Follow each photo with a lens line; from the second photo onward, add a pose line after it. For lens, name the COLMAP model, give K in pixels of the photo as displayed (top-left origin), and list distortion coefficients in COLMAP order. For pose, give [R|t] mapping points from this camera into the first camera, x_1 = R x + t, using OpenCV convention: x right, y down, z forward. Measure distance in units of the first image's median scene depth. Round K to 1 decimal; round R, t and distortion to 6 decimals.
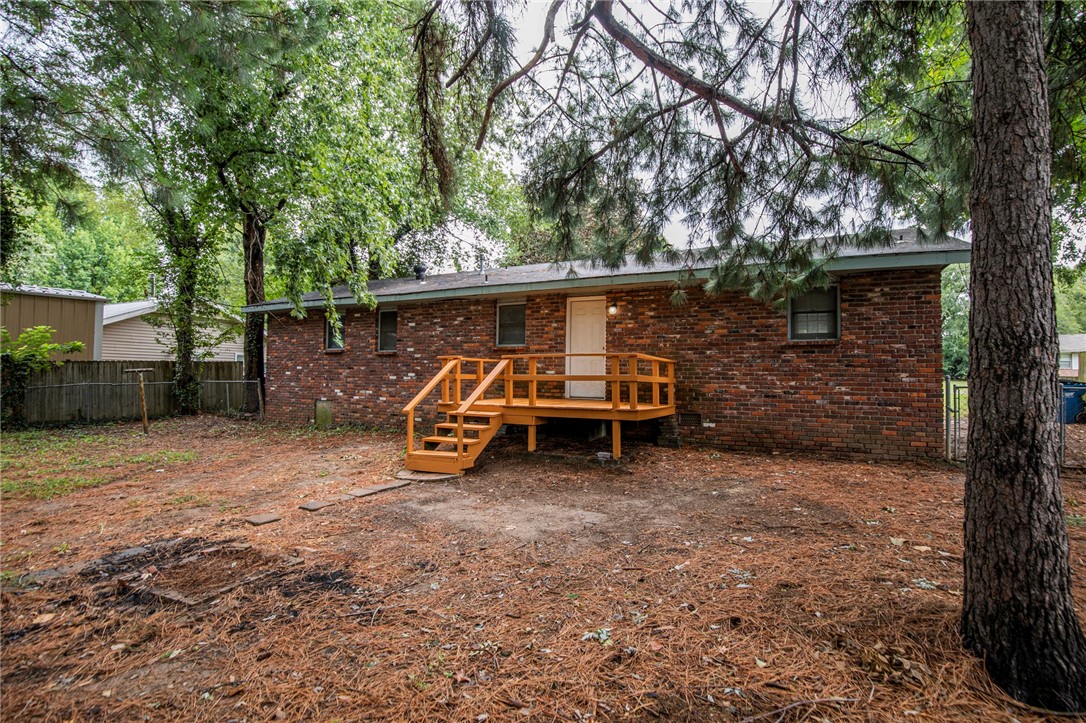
lens RADIAL K [[504.8, 0, 548.3], [0, 504.8, 372.6], [0, 0, 1]] dist [-0.027458, 0.002924]
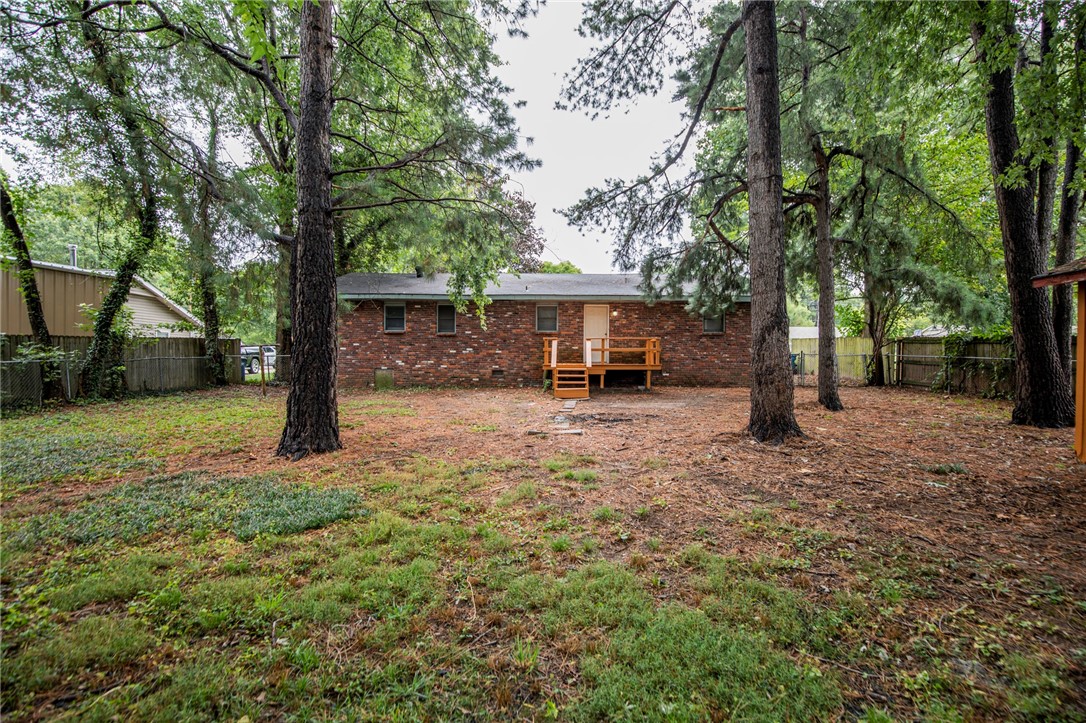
lens RADIAL K [[504.8, 0, 538.8], [0, 504.8, 360.0], [0, 0, 1]] dist [-0.027458, 0.002924]
pose [[0.906825, -0.004665, 0.421481, -0.833661], [0.000682, 0.999954, 0.009600, 0.024845], [-0.421506, -0.008418, 0.906786, -0.503318]]
